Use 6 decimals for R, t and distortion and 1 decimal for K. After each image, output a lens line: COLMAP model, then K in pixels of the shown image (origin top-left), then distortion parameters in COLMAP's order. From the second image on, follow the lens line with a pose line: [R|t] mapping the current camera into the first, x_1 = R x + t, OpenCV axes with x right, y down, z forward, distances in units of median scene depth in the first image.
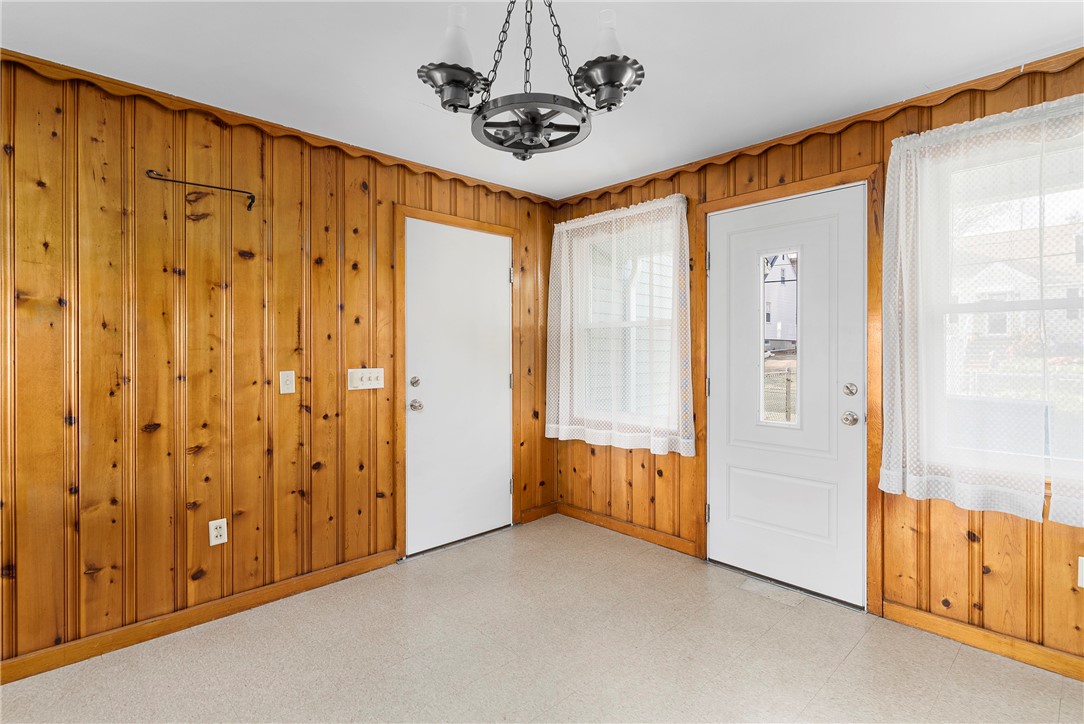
lens RADIAL K [[522.9, 0, 545.3], [0, 522.9, 355.0], [0, 0, 1]] dist [0.001398, 0.000090]
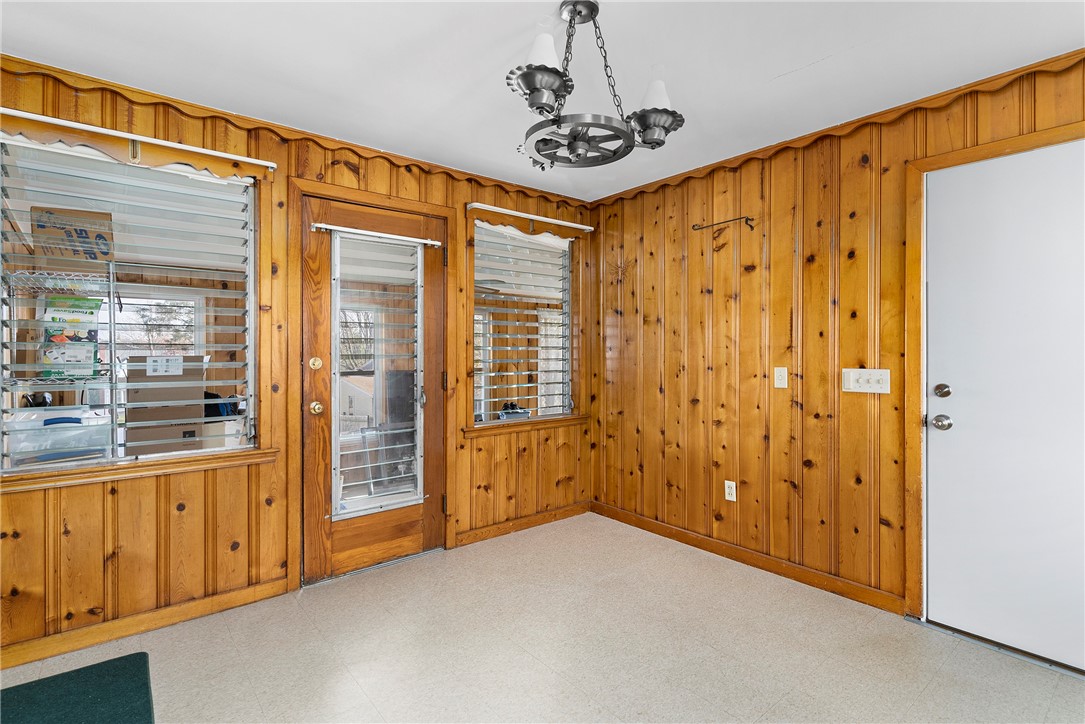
lens RADIAL K [[522.6, 0, 543.8], [0, 522.6, 350.6], [0, 0, 1]] dist [0.001370, 0.001050]
pose [[-0.068135, 0.005153, -0.997663, 0.645621], [-0.006297, 0.999965, 0.005595, -0.007122], [0.997656, 0.006664, -0.068100, 0.604853]]
